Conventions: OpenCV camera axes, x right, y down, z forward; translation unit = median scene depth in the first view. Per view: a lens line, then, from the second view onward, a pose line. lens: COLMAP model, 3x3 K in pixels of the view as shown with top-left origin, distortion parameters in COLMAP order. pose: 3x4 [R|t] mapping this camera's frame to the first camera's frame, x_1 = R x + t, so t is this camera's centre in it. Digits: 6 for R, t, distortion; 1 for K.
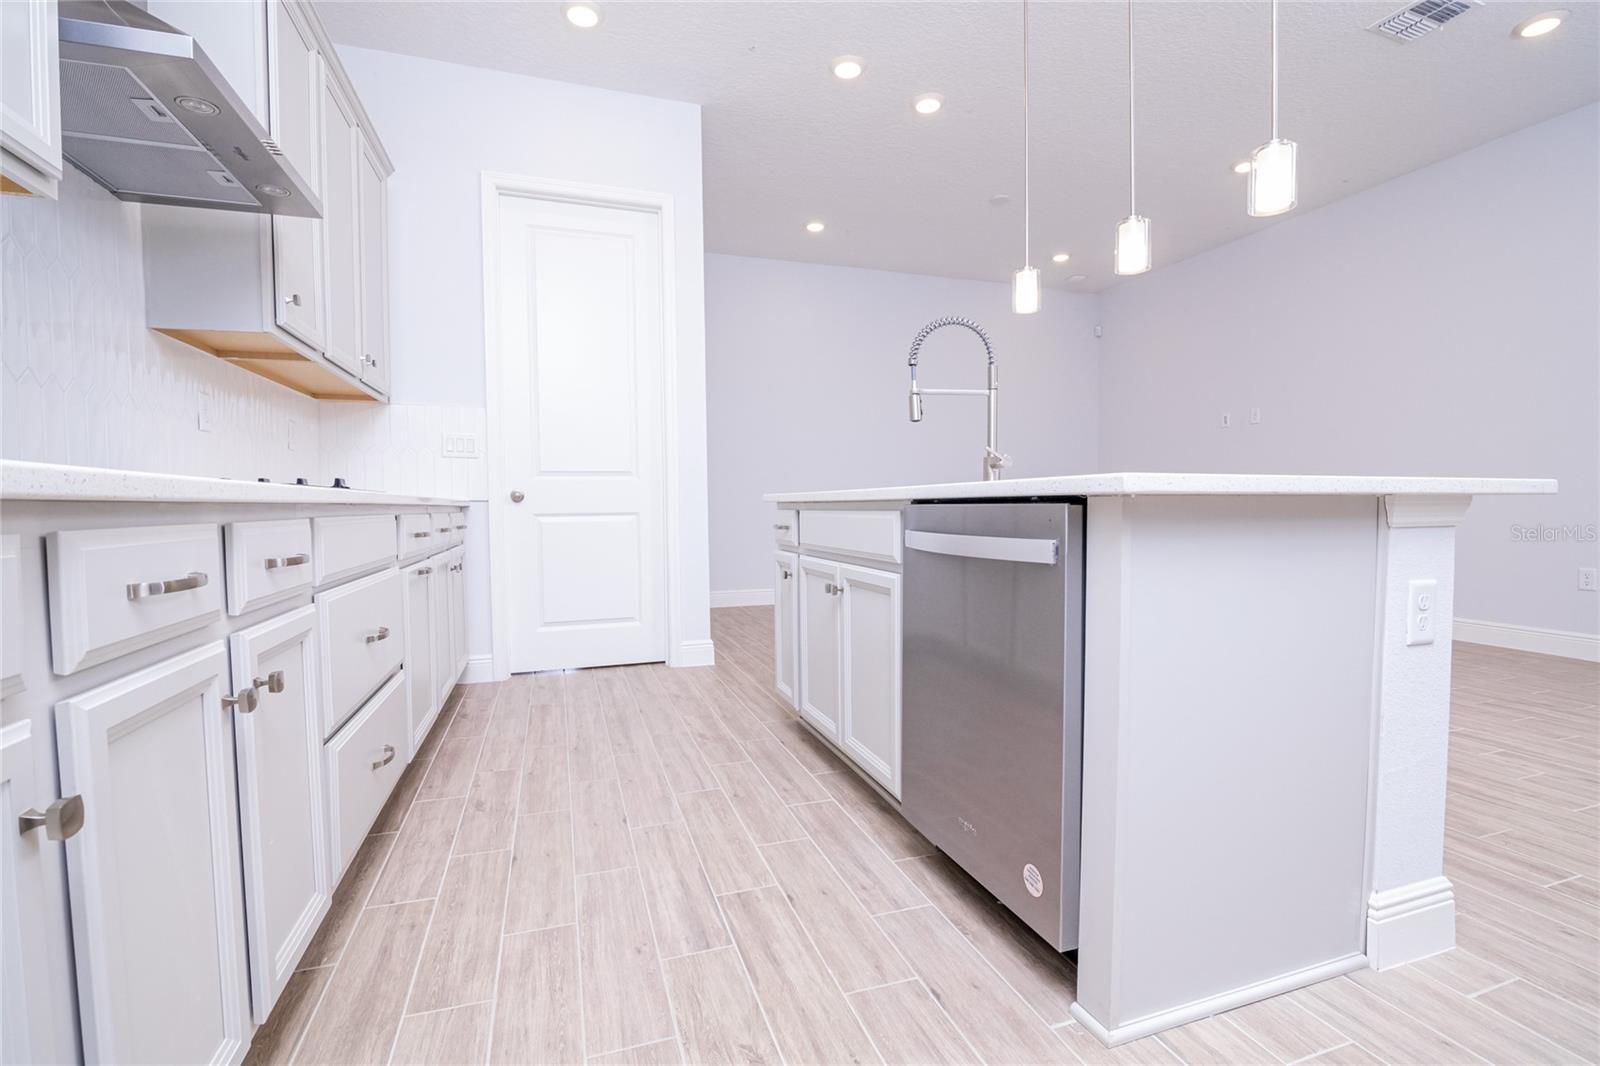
lens RADIAL K [[728.8, 0, 798.9], [0, 728.8, 535.3], [0, 0, 1]] dist [-0.019296, 0.000769]
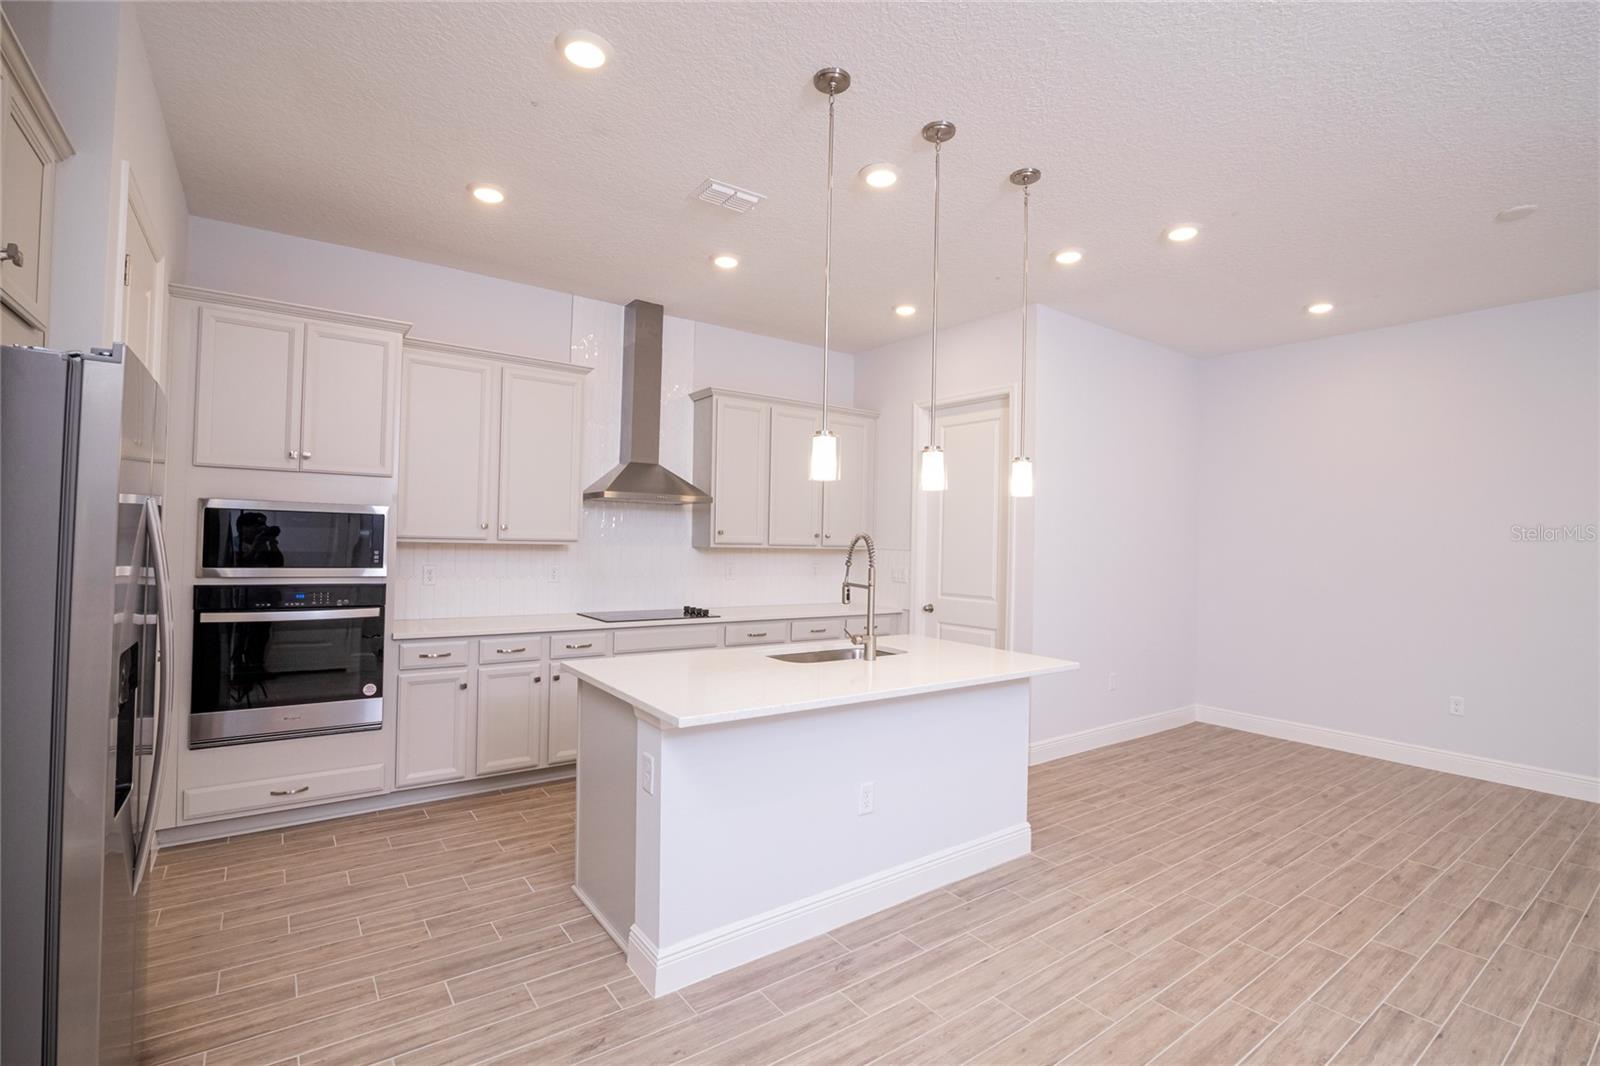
lens RADIAL K [[728.8, 0, 798.9], [0, 728.8, 535.3], [0, 0, 1]] dist [-0.019296, 0.000769]
pose [[0.302248, 0.006324, -0.953208, 1.105296], [-0.065257, 0.997769, -0.014073, -0.192446], [0.950993, 0.066457, 0.301986, 0.328499]]
